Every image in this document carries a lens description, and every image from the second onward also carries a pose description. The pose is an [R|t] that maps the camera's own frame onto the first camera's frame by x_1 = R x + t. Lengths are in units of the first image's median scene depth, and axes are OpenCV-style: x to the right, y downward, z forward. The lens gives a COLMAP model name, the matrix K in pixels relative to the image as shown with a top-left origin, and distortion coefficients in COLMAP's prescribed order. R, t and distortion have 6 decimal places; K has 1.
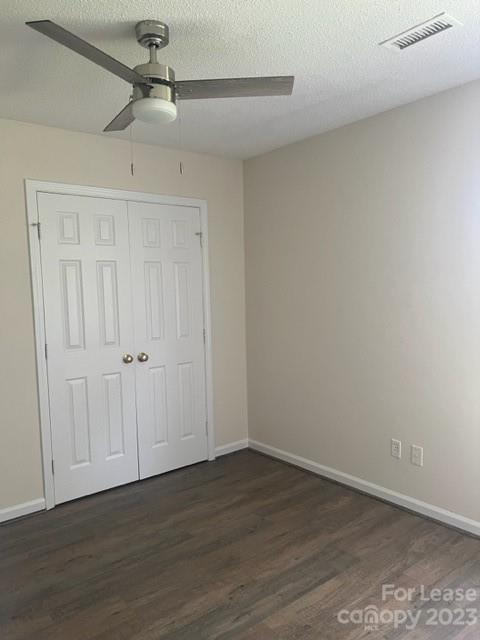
lens RADIAL K [[488.9, 0, 238.5], [0, 488.9, 323.4], [0, 0, 1]] dist [0.033588, -0.053474]
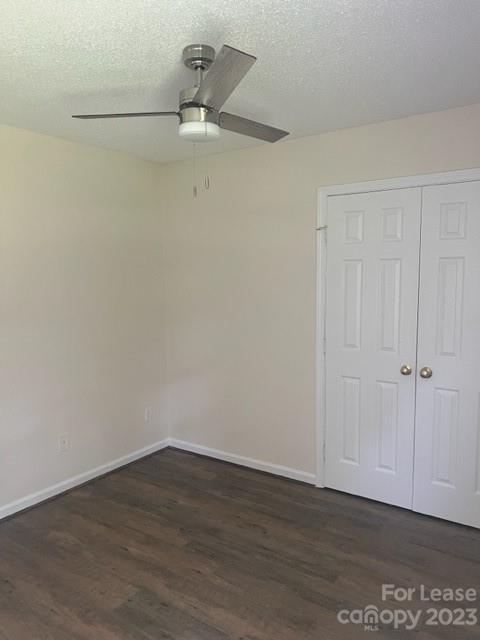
lens RADIAL K [[488.9, 0, 238.5], [0, 488.9, 323.4], [0, 0, 1]] dist [0.033588, -0.053474]
pose [[0.259848, 0.128085, -0.957117, 0.604251], [-0.063036, 0.991300, 0.115546, -0.107567], [0.963590, 0.030308, 0.265661, 0.549458]]
